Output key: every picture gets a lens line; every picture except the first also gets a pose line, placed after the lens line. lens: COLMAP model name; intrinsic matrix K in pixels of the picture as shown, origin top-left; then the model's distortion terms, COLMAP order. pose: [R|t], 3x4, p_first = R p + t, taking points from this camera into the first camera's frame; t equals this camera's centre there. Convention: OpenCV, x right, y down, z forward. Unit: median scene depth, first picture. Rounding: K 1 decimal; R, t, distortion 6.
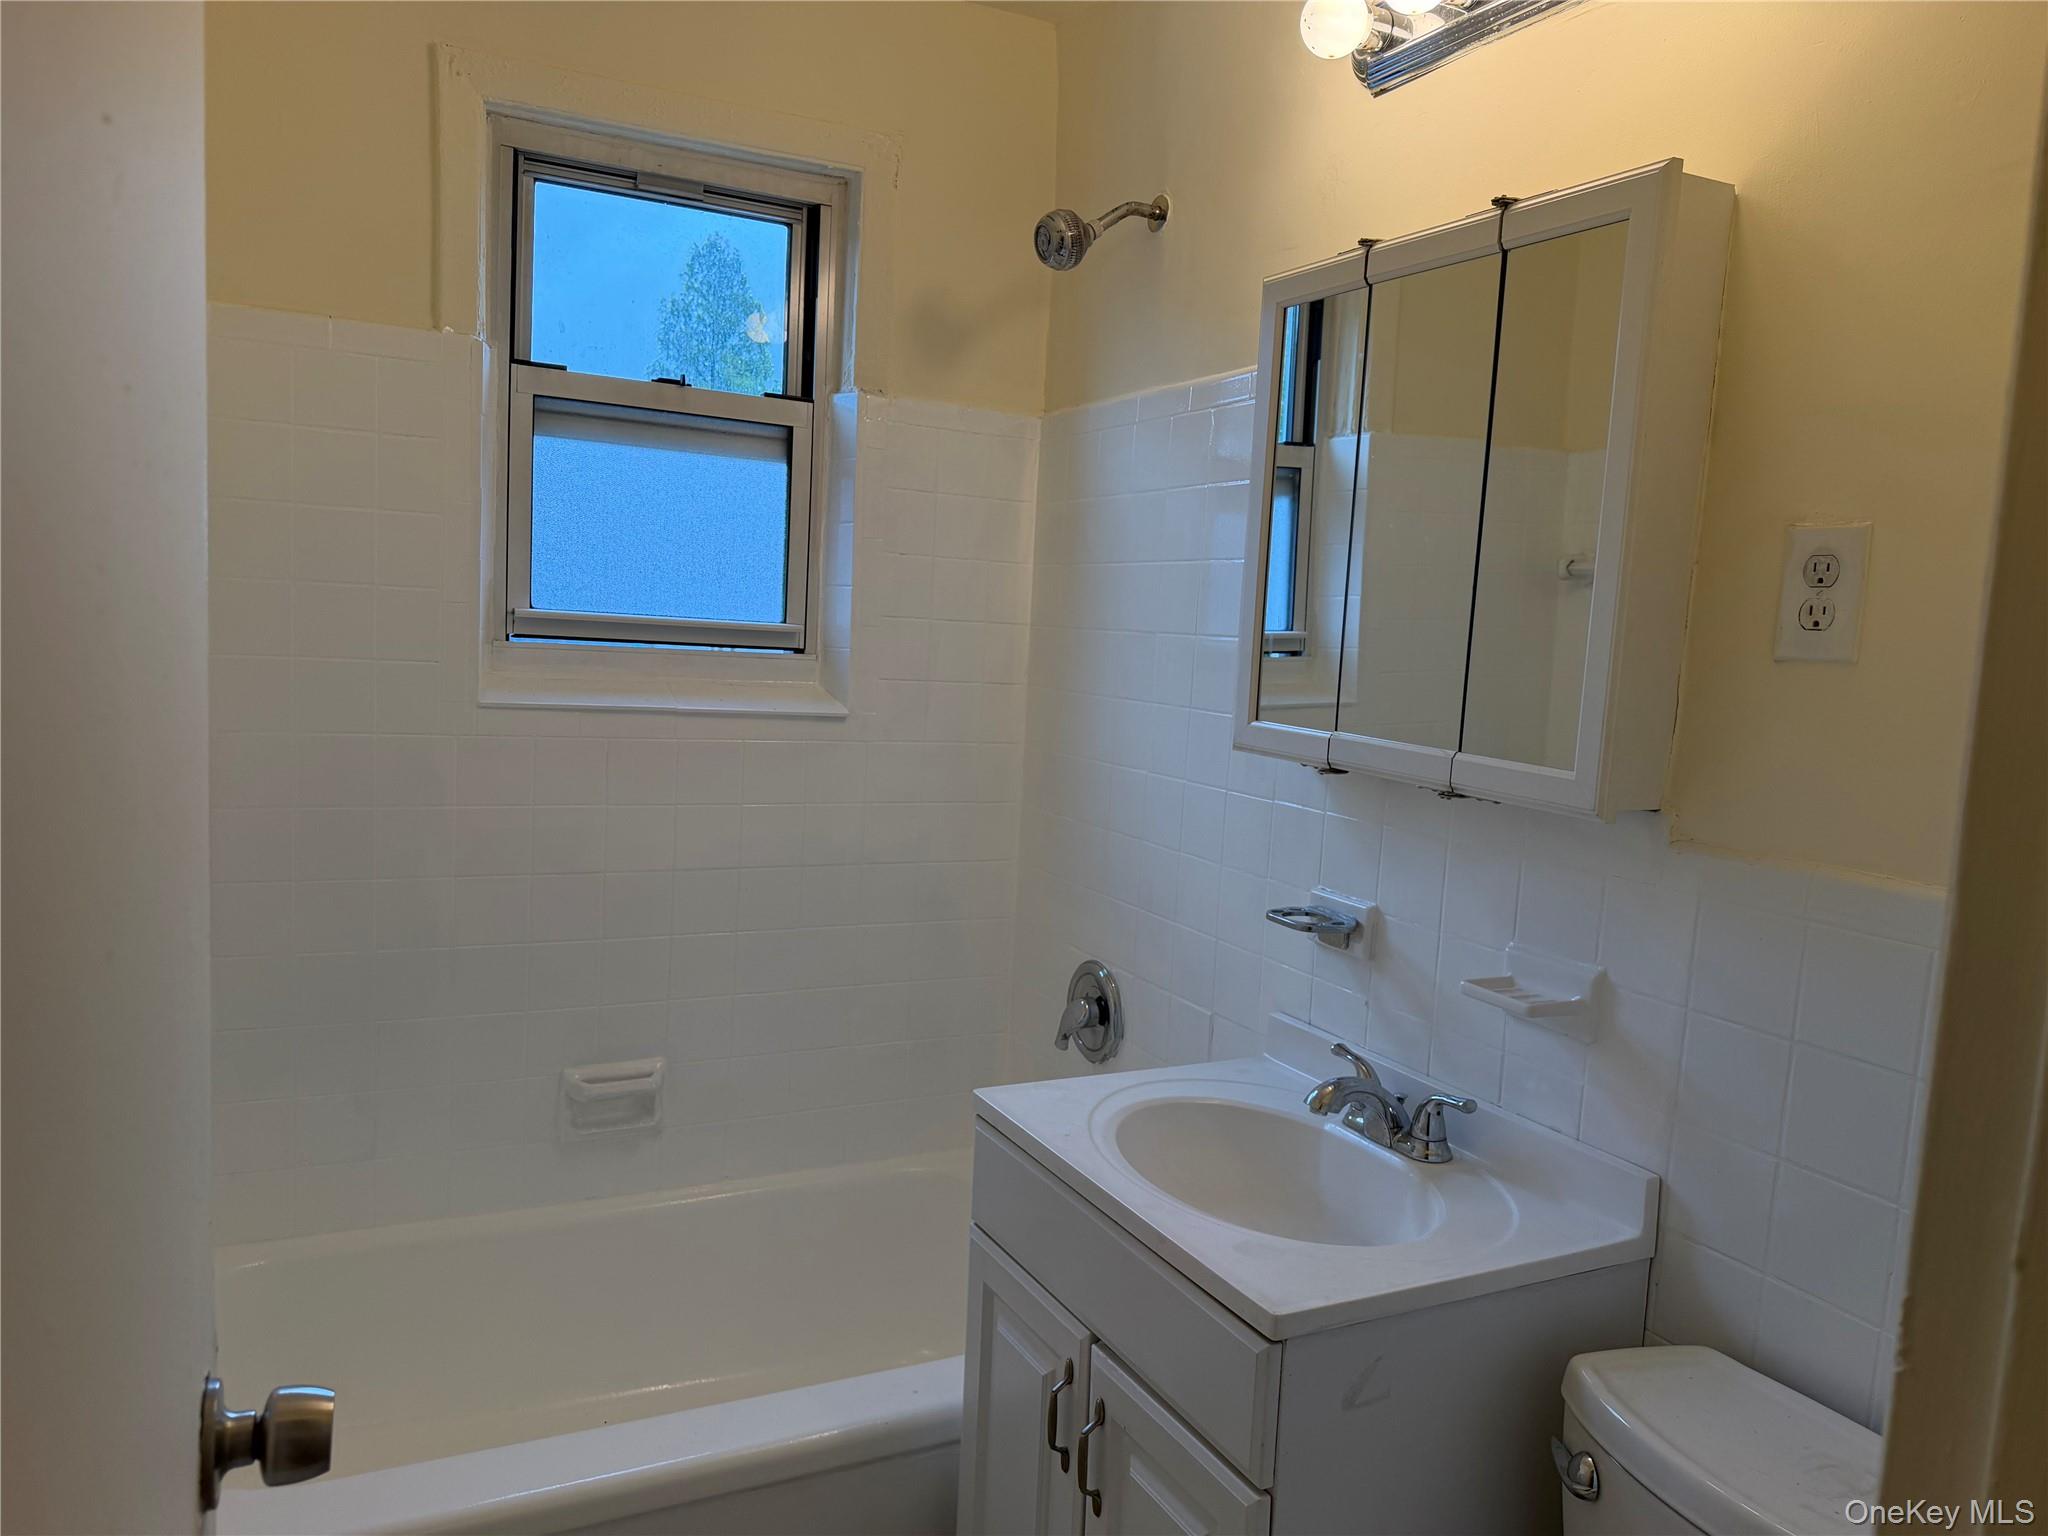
lens RADIAL K [[1400.9, 0, 973.3], [0, 1400.9, 802.8], [0, 0, 1]] dist [0.108650, -0.182365]
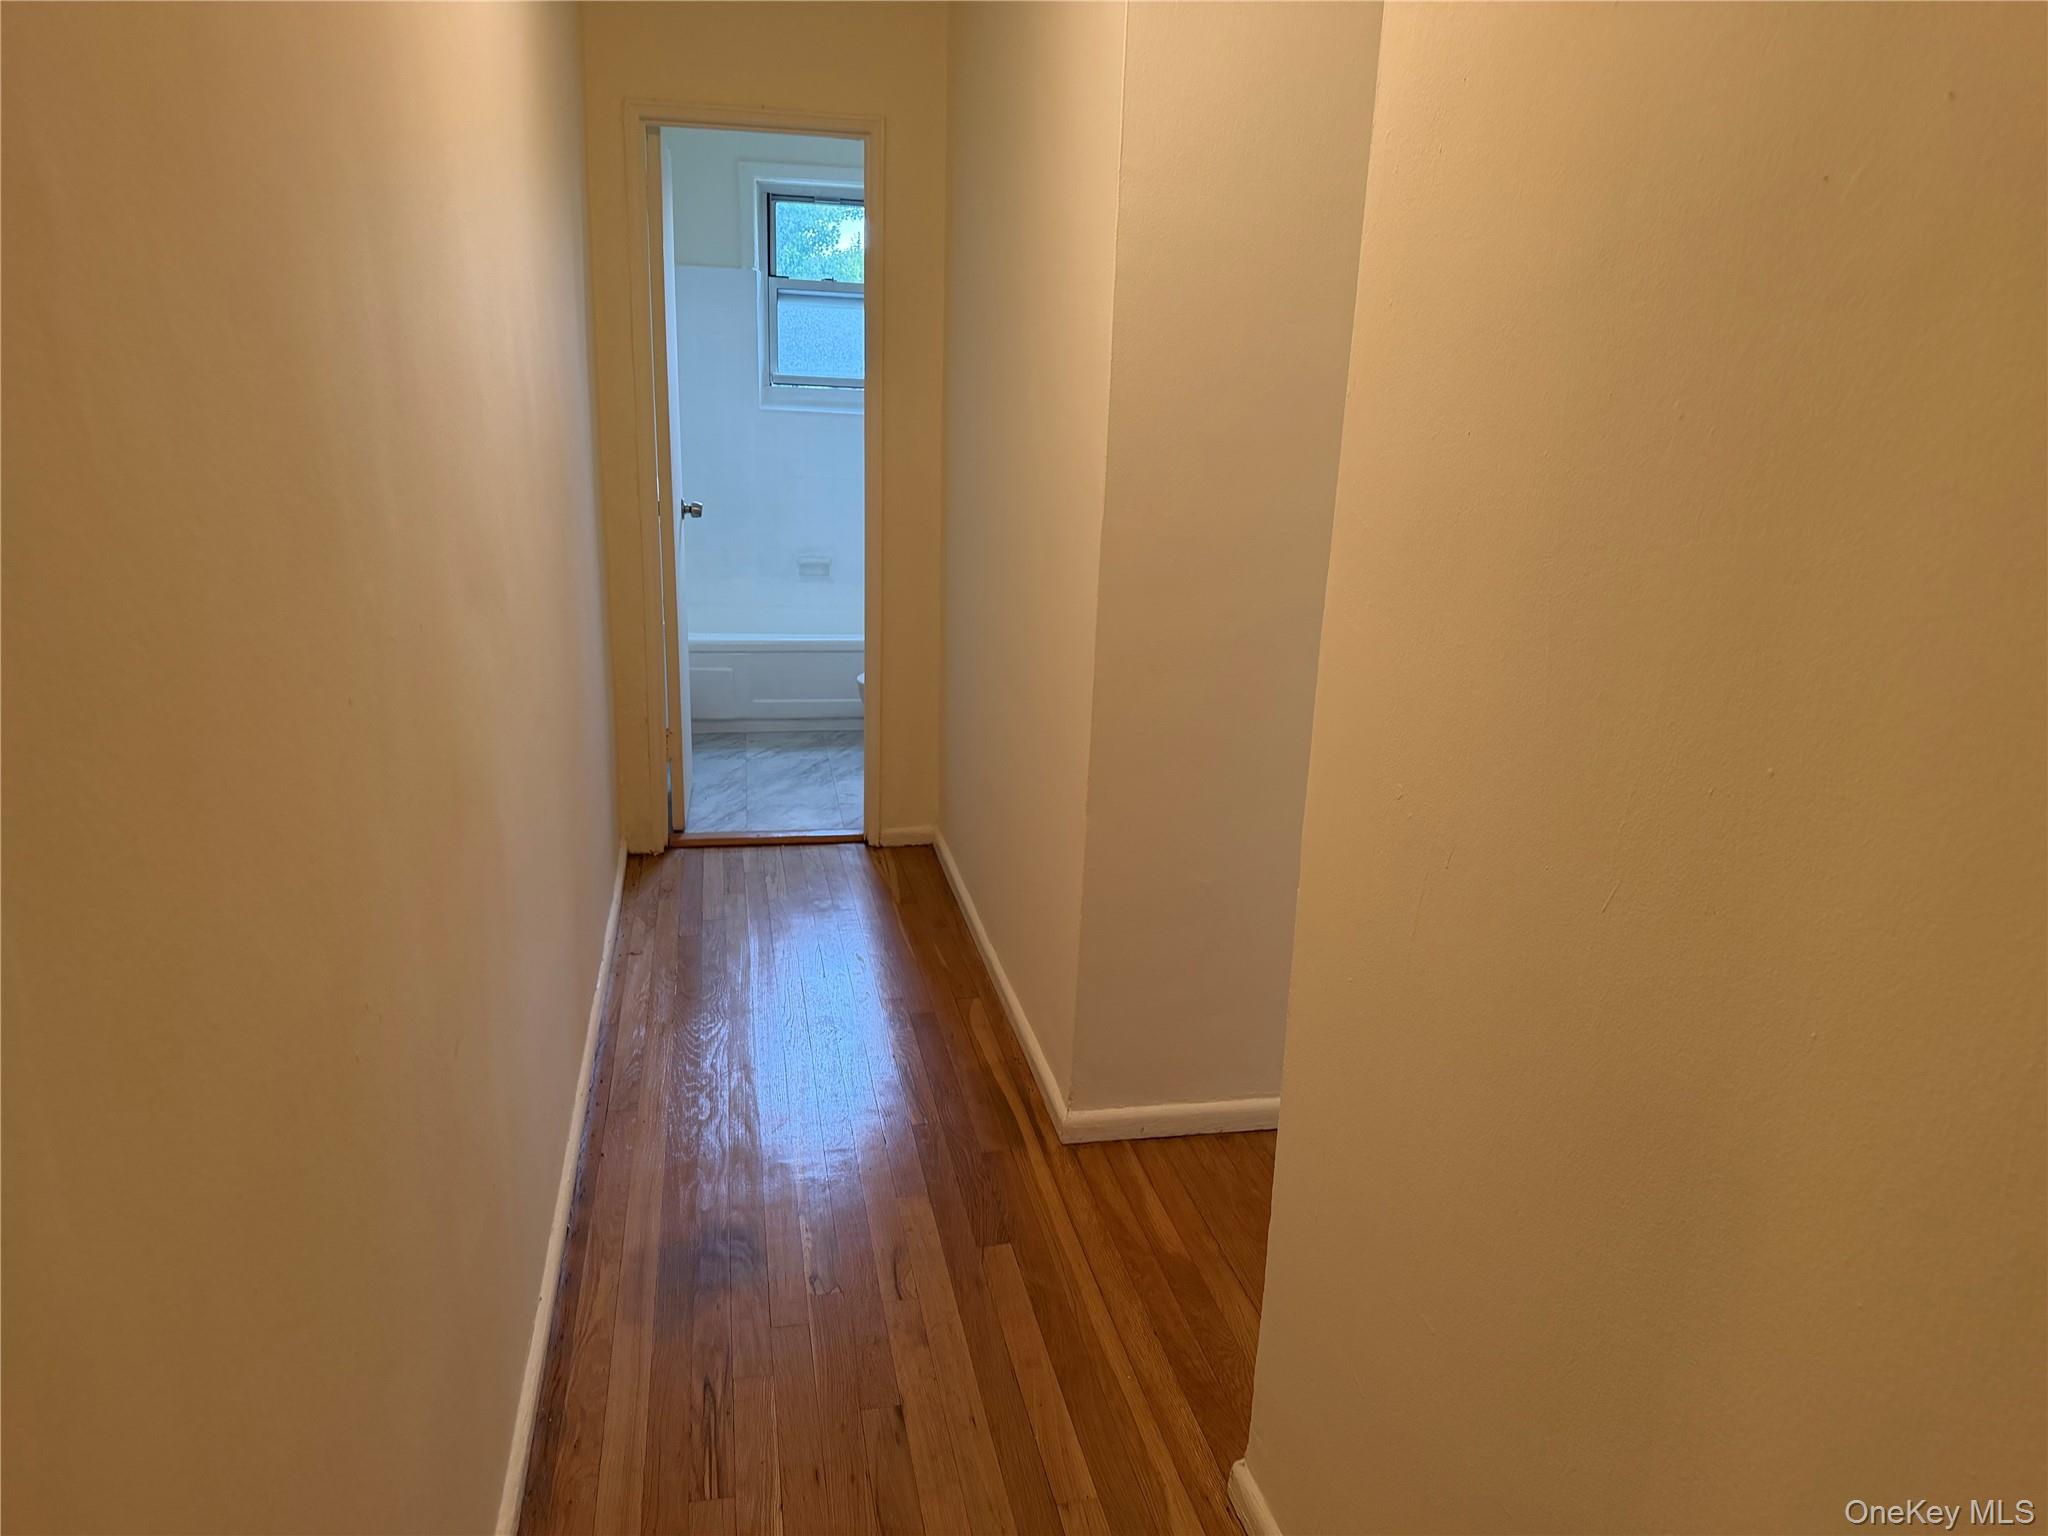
lens RADIAL K [[1445.6, 0, 1024.0], [0, 1445.6, 768.0], [0, 0, 1]] dist [0.049100, -0.068071]
pose [[0.988505, 0.025305, -0.149054, 0.595939], [-0.002497, 0.988491, 0.151260, 0.191220], [0.151167, -0.149149, 0.977192, -1.781252]]
